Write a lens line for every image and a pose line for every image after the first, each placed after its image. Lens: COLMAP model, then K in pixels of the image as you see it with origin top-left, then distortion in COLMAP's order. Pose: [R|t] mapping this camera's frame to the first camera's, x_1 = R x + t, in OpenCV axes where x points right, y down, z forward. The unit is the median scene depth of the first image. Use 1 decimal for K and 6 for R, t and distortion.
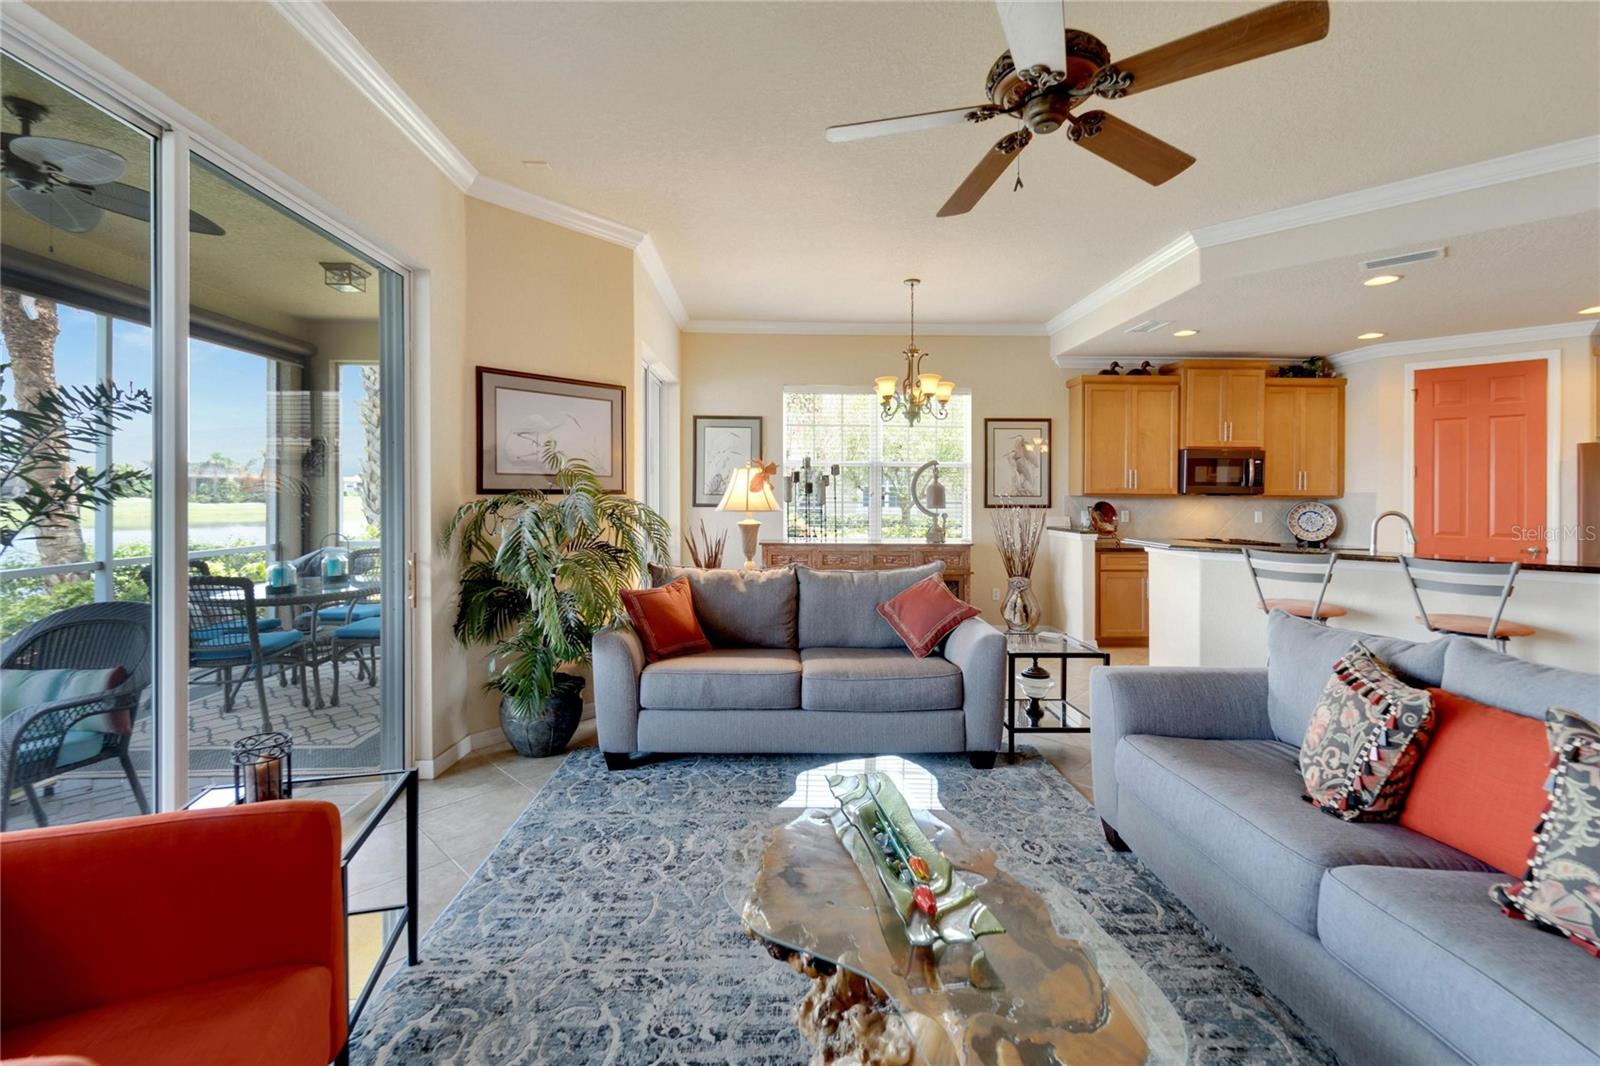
lens RADIAL K [[666.8, 0, 798.0], [0, 666.8, 498.2], [0, 0, 1]] dist [0.002038, -0.001808]
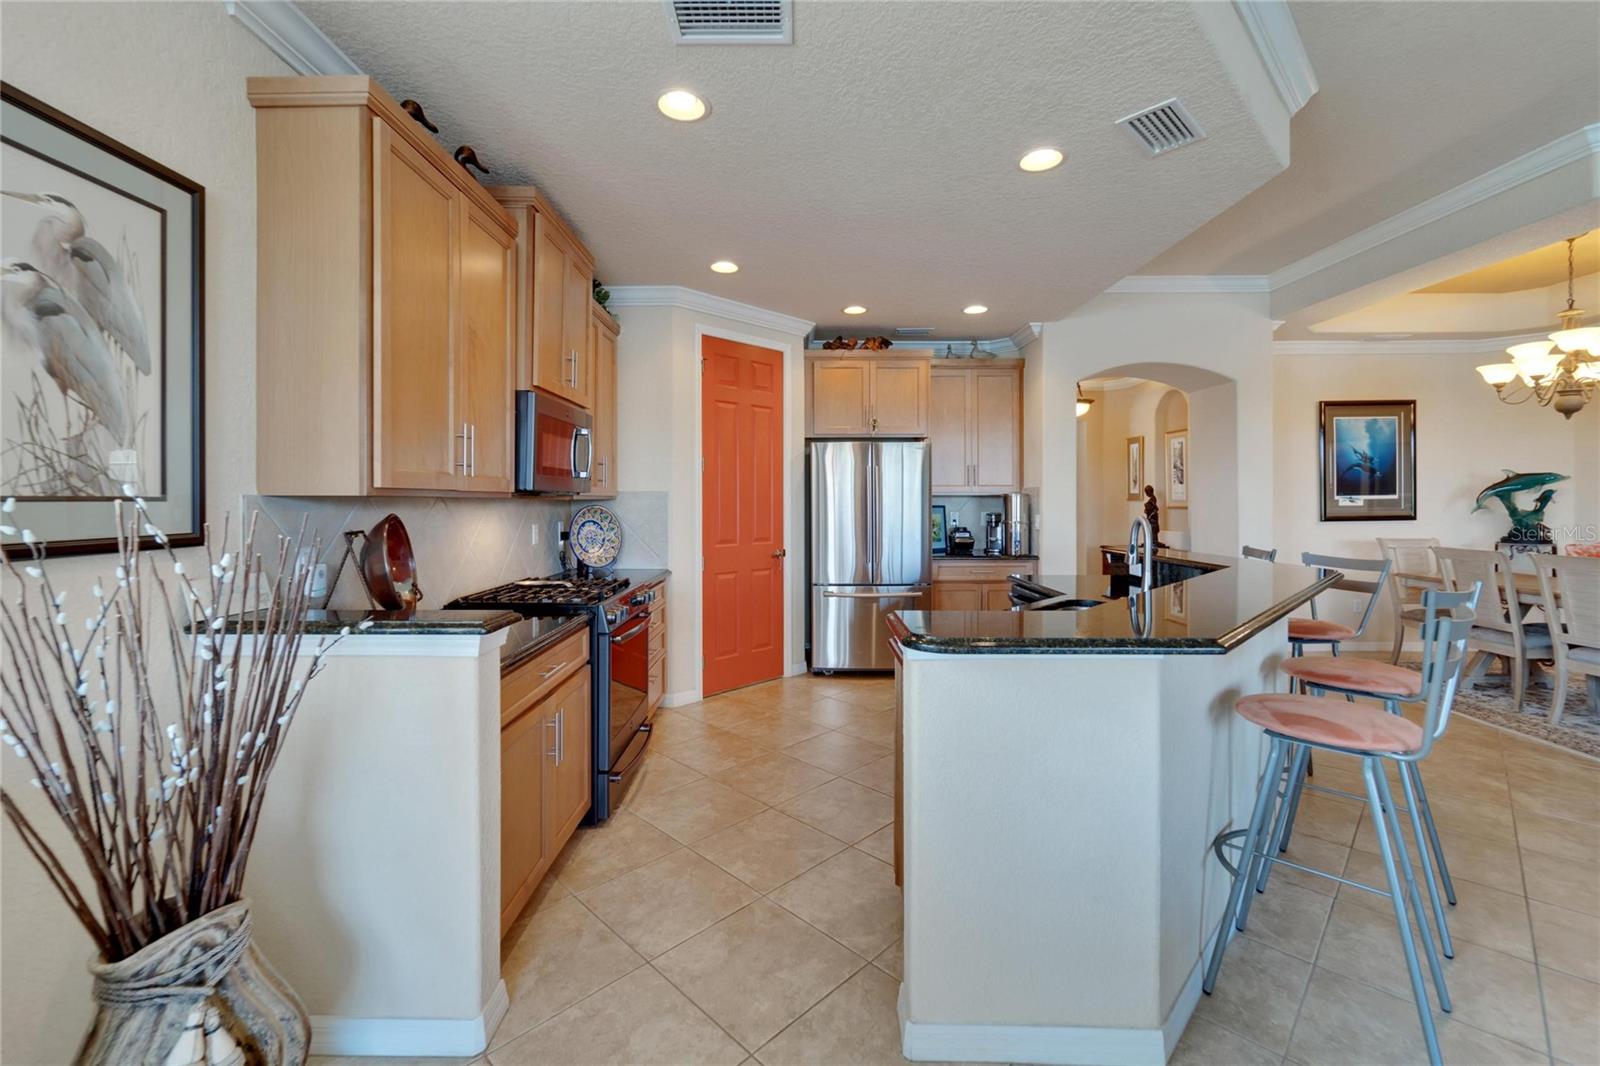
lens RADIAL K [[666.8, 0, 789.3], [0, 666.8, 498.4], [0, 0, 1]] dist [0.002038, -0.001808]
pose [[0.045449, -0.004040, 0.998958, 0.258811], [0.010668, 0.999937, 0.003559, -0.003944], [-0.998910, 0.010495, 0.045490, 1.421616]]
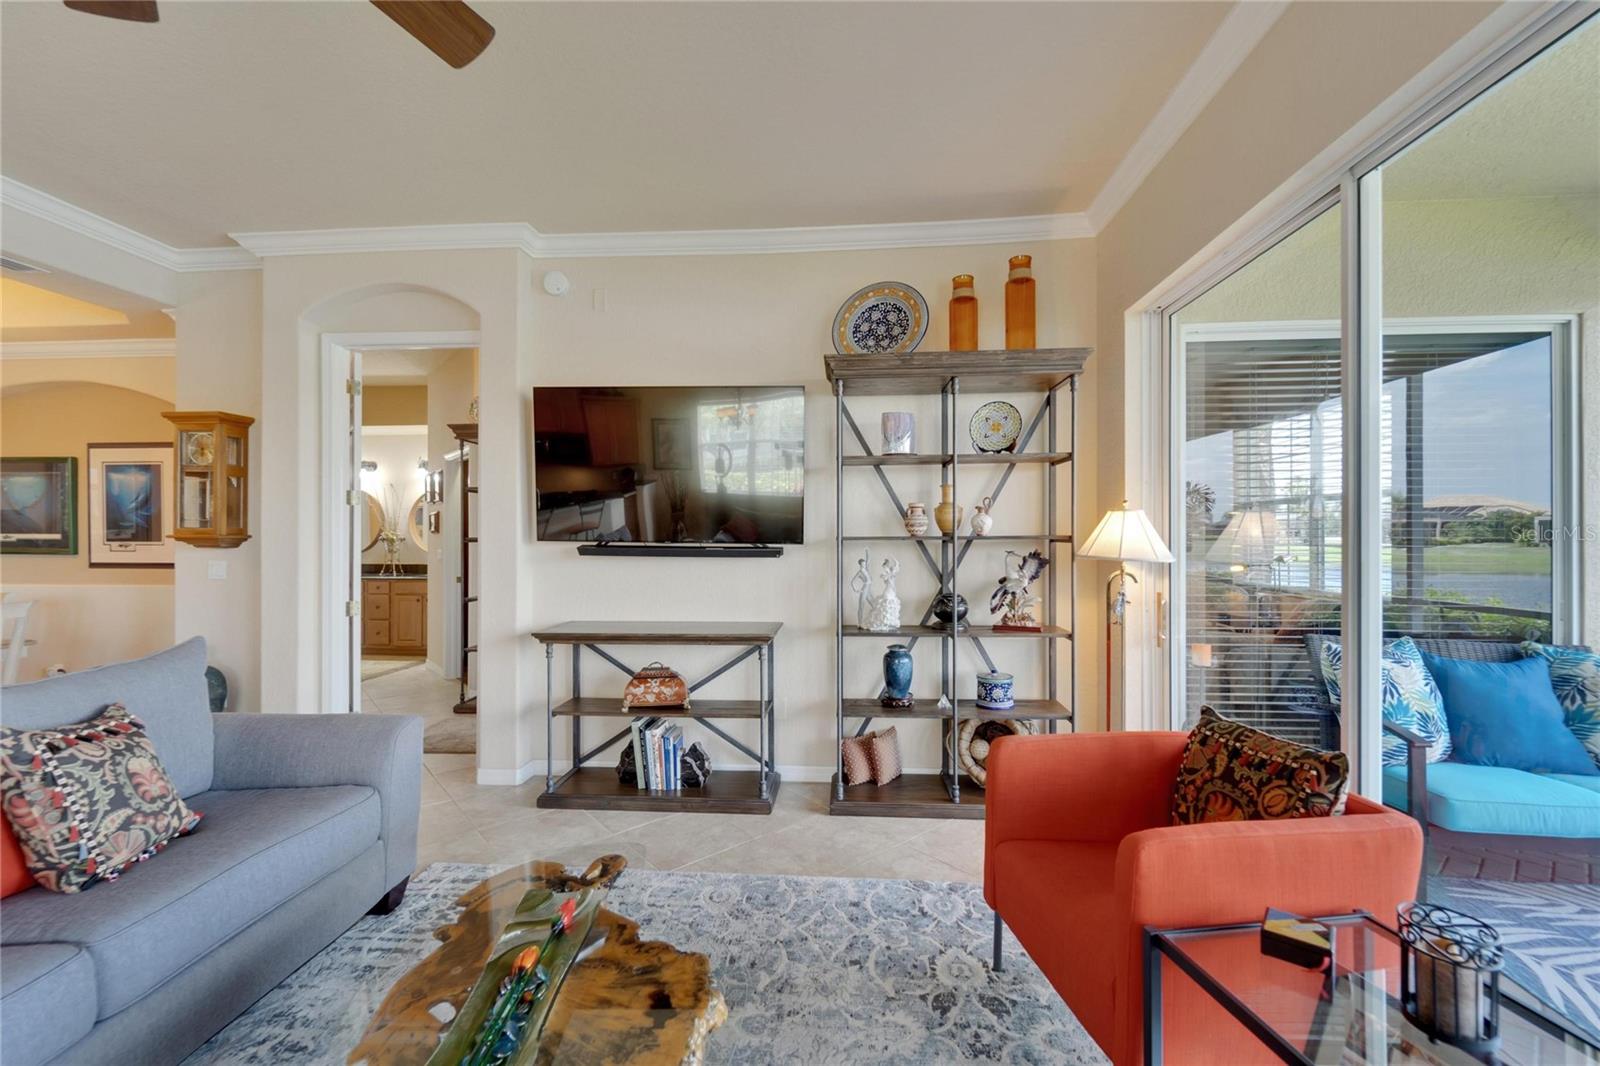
lens RADIAL K [[666.8, 0, 794.5], [0, 666.8, 538.5], [0, 0, 1]] dist [0.002038, -0.001808]
pose [[-0.993116, -0.009045, 0.116784, -0.117423], [-0.008033, 0.999926, 0.009135, -0.004721], [-0.116858, 0.008134, -0.993115, 0.826443]]
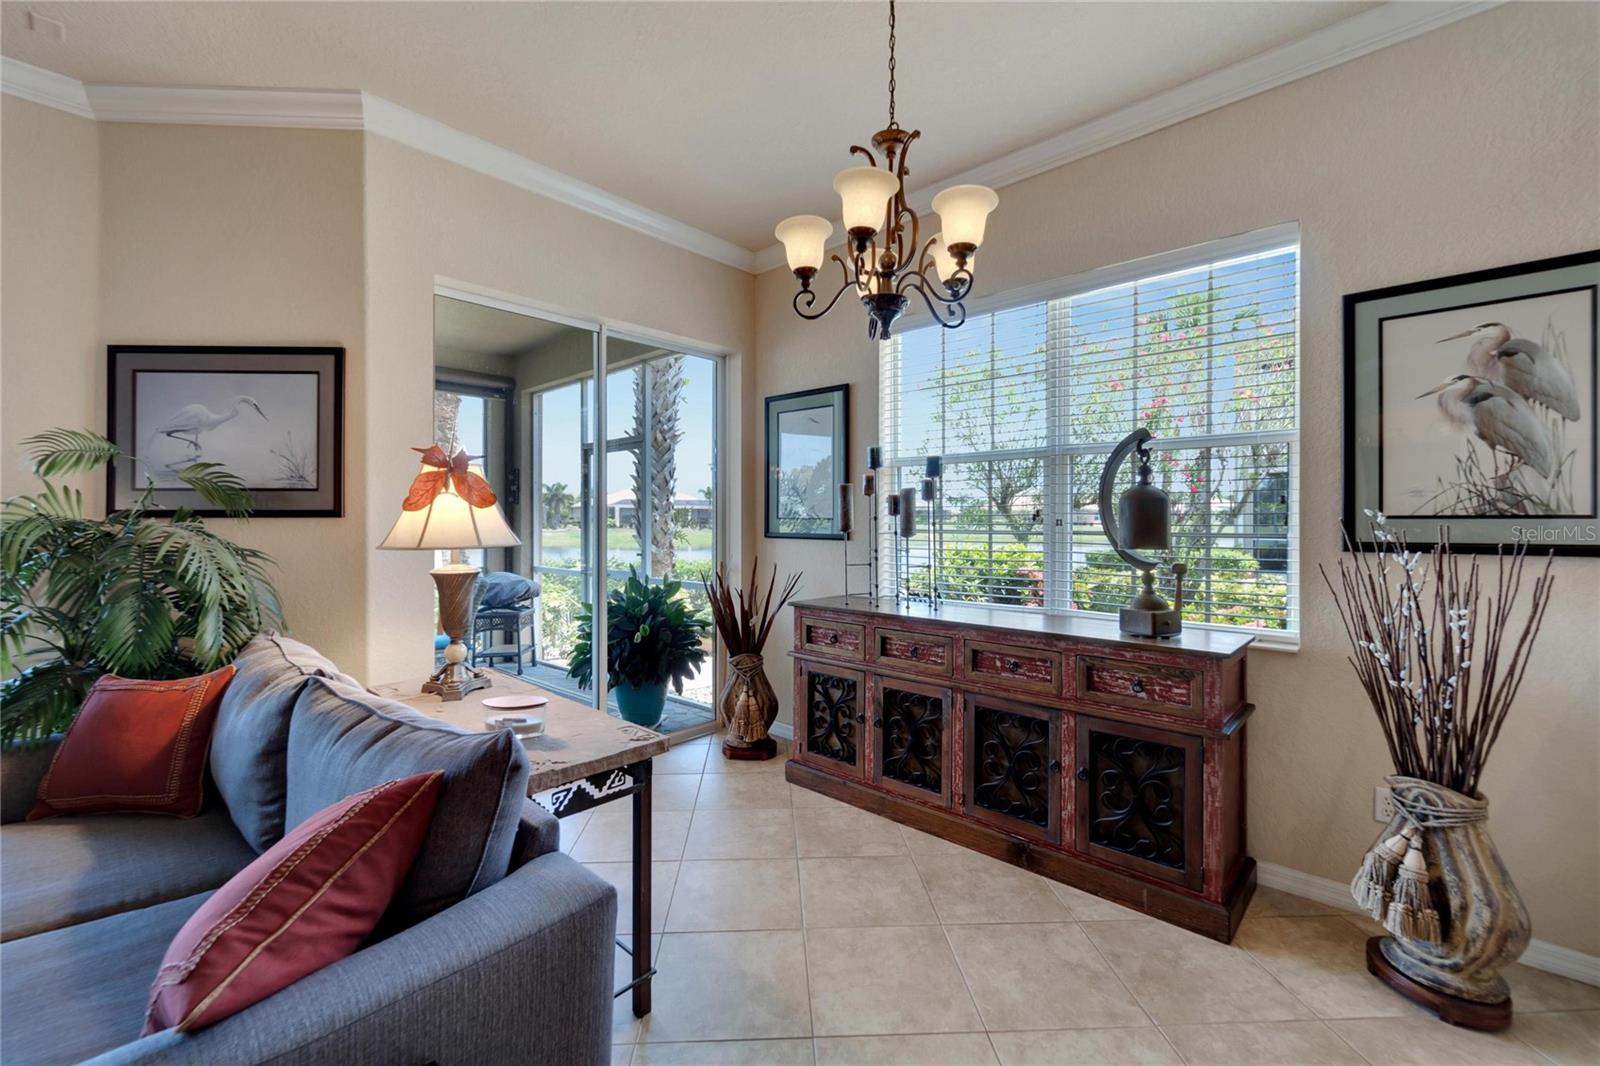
lens RADIAL K [[666.8, 0, 796.6], [0, 666.8, 532.7], [0, 0, 1]] dist [0.002038, -0.001808]
pose [[0.711338, 0.008579, -0.702798, 0.591584], [-0.001744, 0.999944, 0.010441, 0.002109], [0.702848, -0.006201, 0.711313, 1.008430]]
